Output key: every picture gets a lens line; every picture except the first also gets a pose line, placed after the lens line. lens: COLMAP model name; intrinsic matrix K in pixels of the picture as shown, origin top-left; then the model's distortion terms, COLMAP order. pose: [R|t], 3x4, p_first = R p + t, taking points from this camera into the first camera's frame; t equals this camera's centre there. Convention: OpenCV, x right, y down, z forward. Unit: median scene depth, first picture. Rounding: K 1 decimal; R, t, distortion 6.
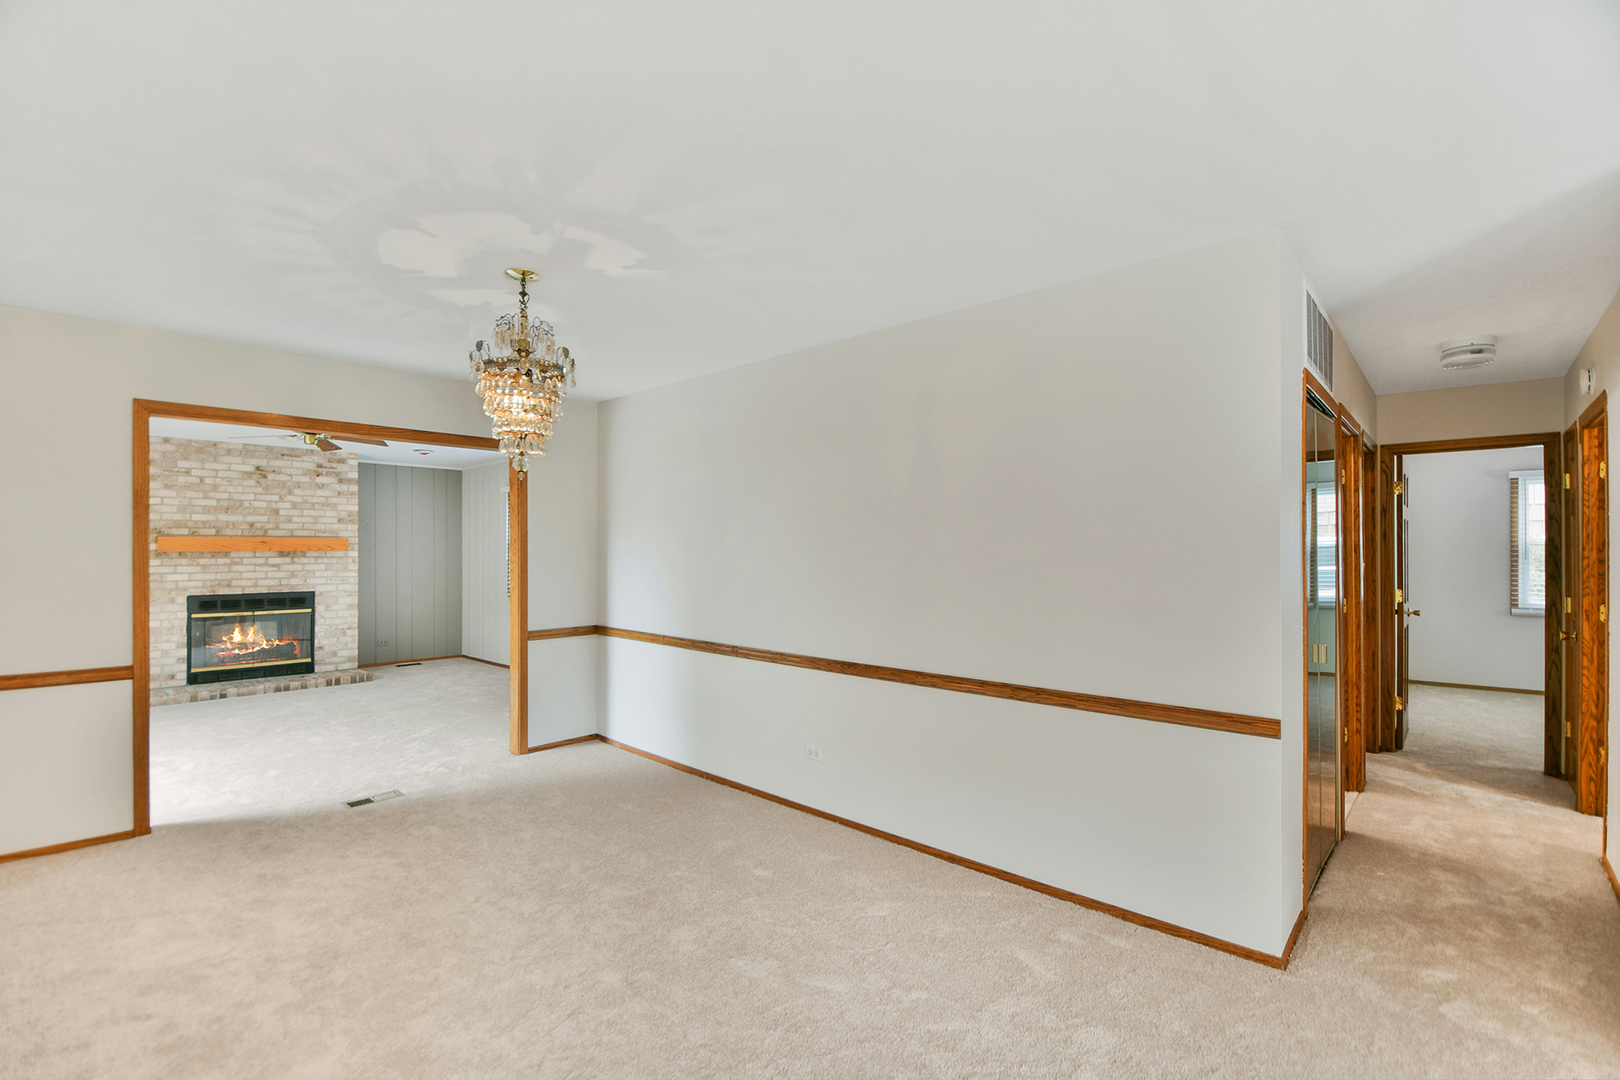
lens RADIAL K [[714.6, 0, 810.4], [0, 714.6, 547.4], [0, 0, 1]] dist [0.009312, -0.014102]
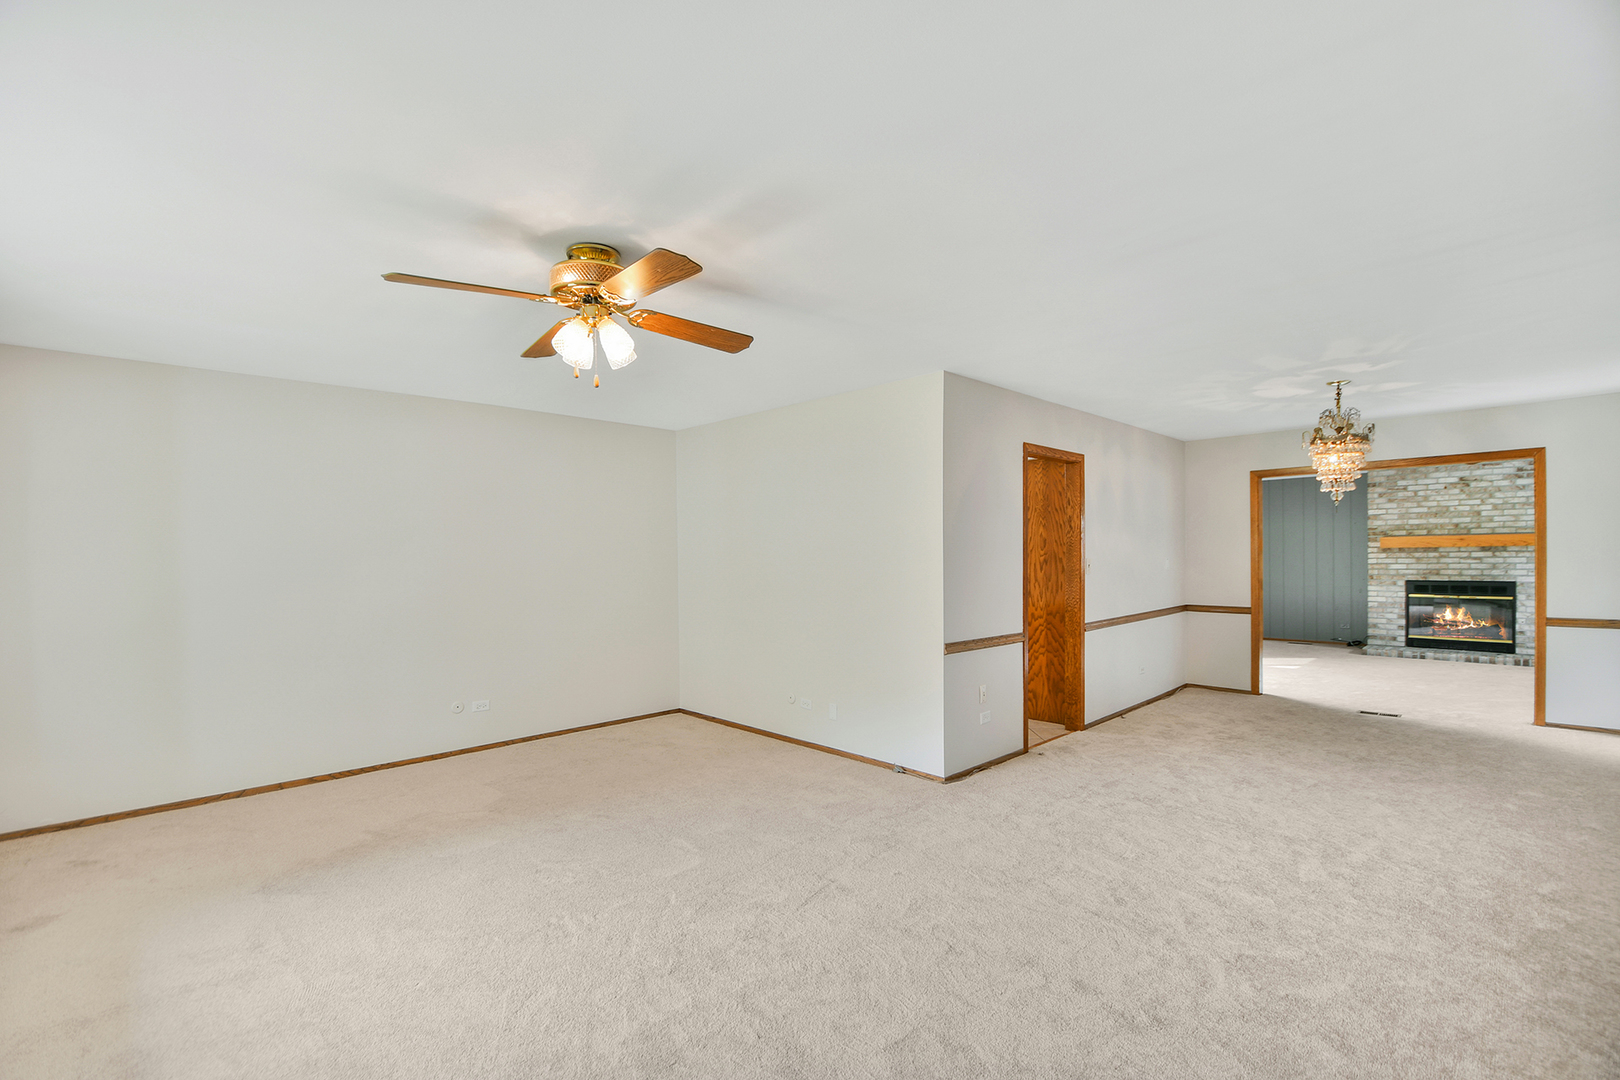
lens RADIAL K [[714.6, 0, 799.5], [0, 714.6, 564.7], [0, 0, 1]] dist [0.009312, -0.014102]
pose [[-0.057320, 0.014946, -0.998244, 0.515573], [0.017252, 0.999753, 0.013978, -0.000493], [0.998207, -0.016421, -0.057564, -0.062849]]
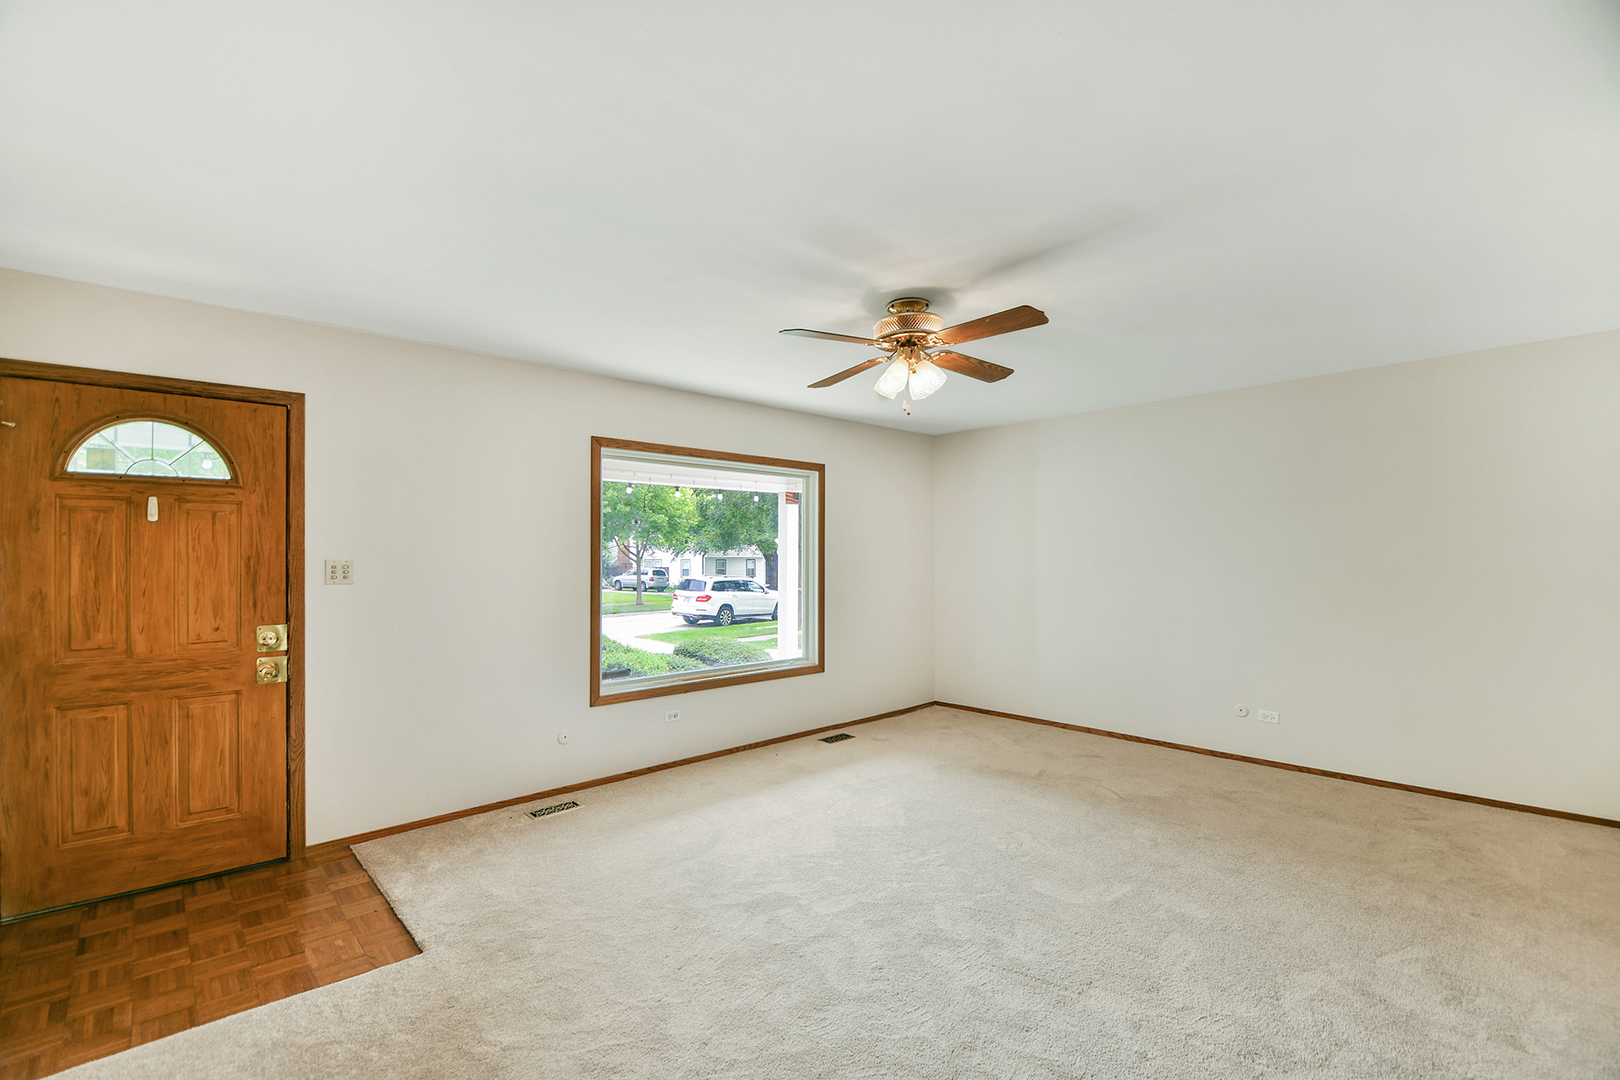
lens RADIAL K [[714.6, 0, 811.2], [0, 714.6, 554.2], [0, 0, 1]] dist [0.009312, -0.014102]
pose [[-0.997944, -0.000699, 0.064081, 0.200871], [-0.001056, 0.999984, -0.005547, 0.001205], [-0.064076, -0.005603, -0.997929, 0.246386]]
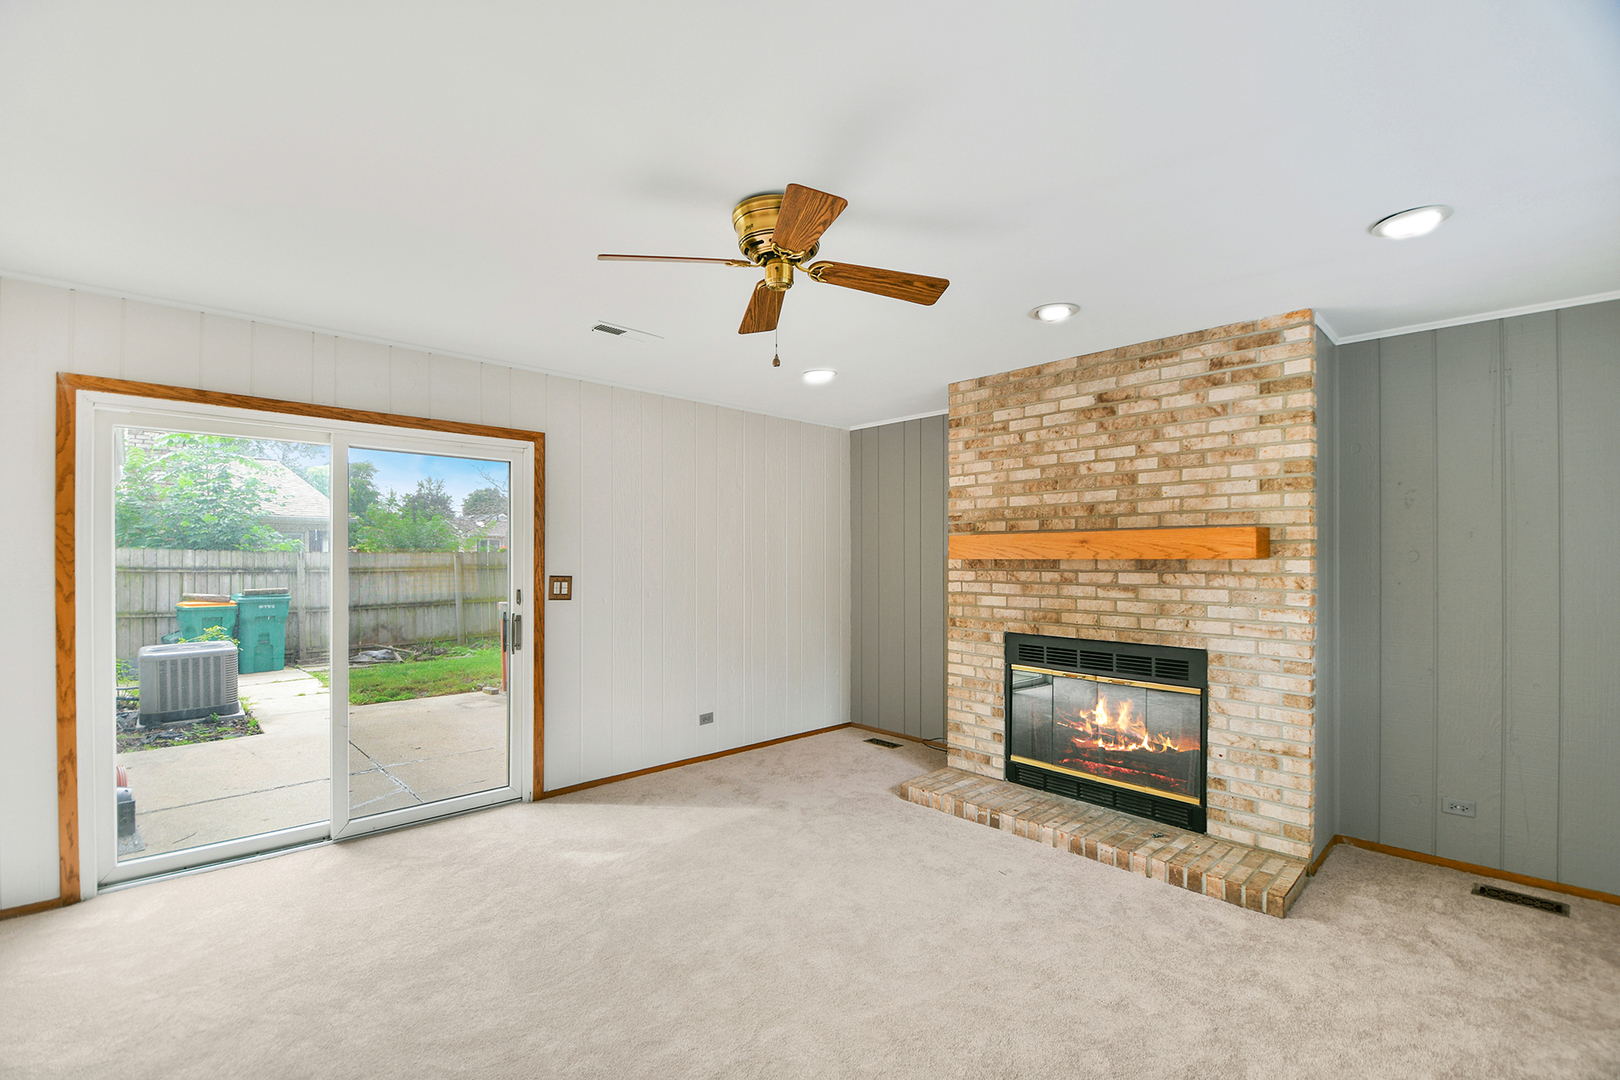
lens RADIAL K [[714.6, 0, 759.0], [0, 714.6, 555.1], [0, 0, 1]] dist [0.009312, -0.014102]
pose [[-0.100237, -0.001683, -0.994962, -0.239358], [0.001785, 0.999997, -0.001872, 0.002920], [0.994962, -0.001964, -0.100234, 0.814893]]
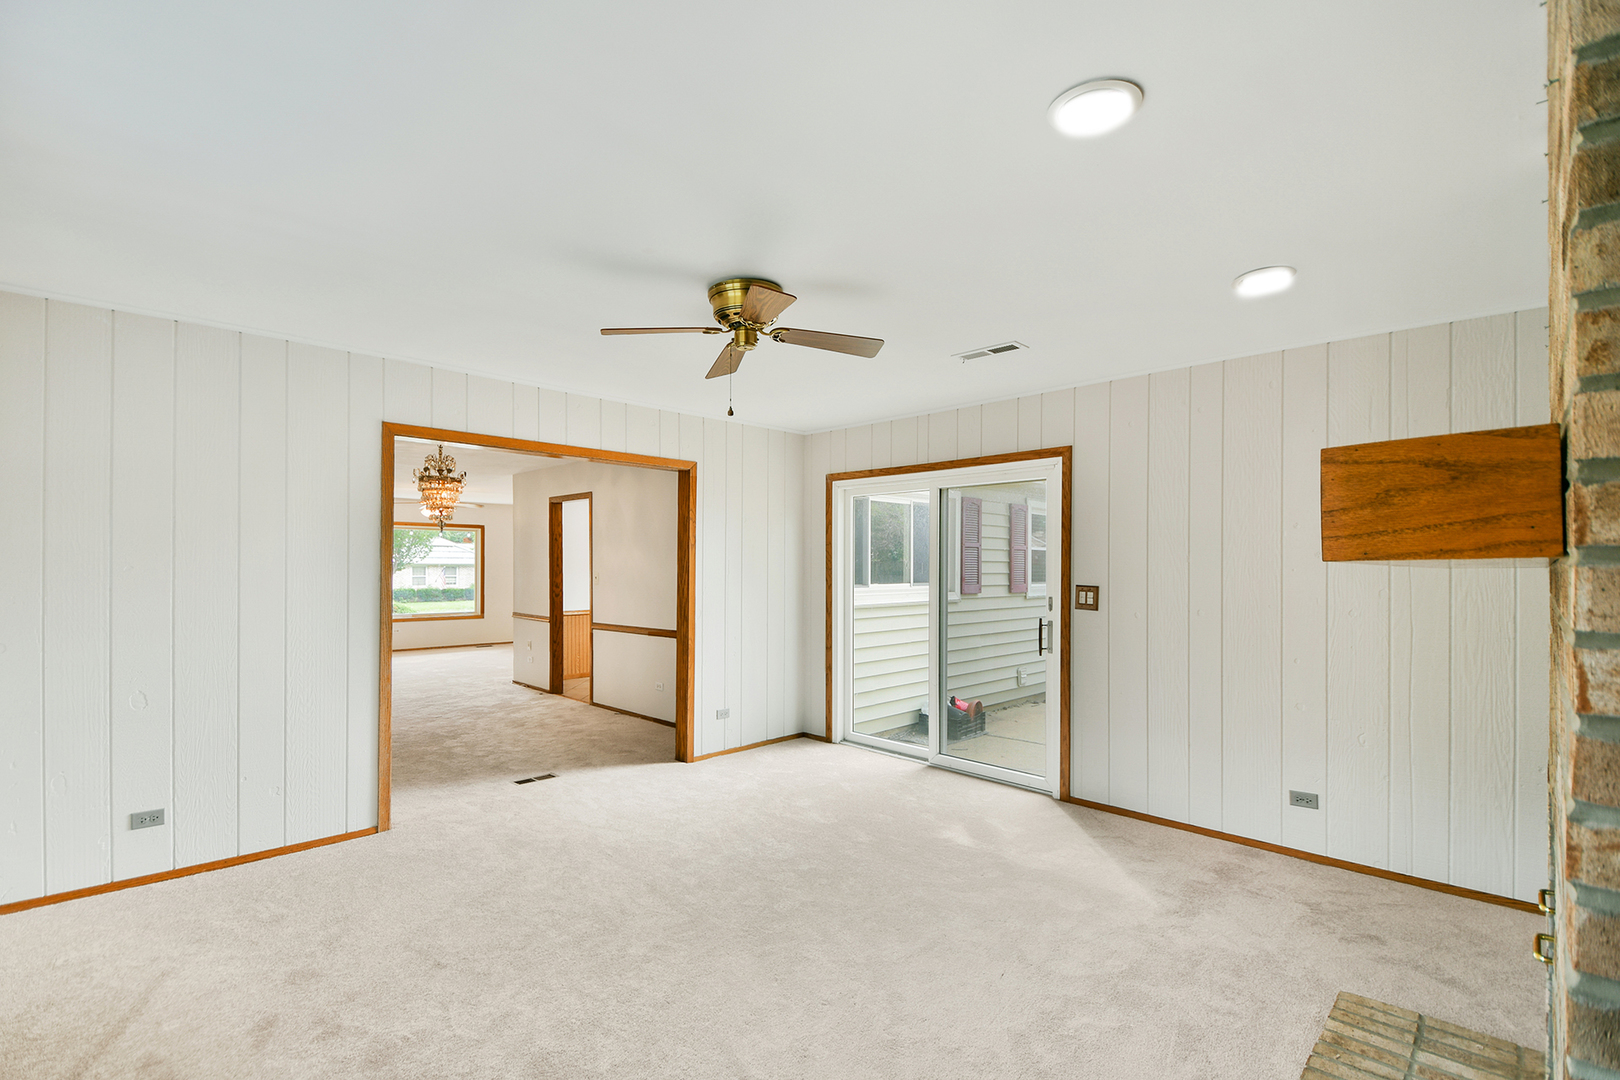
lens RADIAL K [[714.6, 0, 804.0], [0, 714.6, 554.0], [0, 0, 1]] dist [0.009312, -0.014102]
pose [[-0.999111, -0.000660, 0.042156, -0.870753], [-0.001504, 0.999799, -0.019985, 0.006360], [-0.042134, -0.020031, -0.998911, 1.462691]]
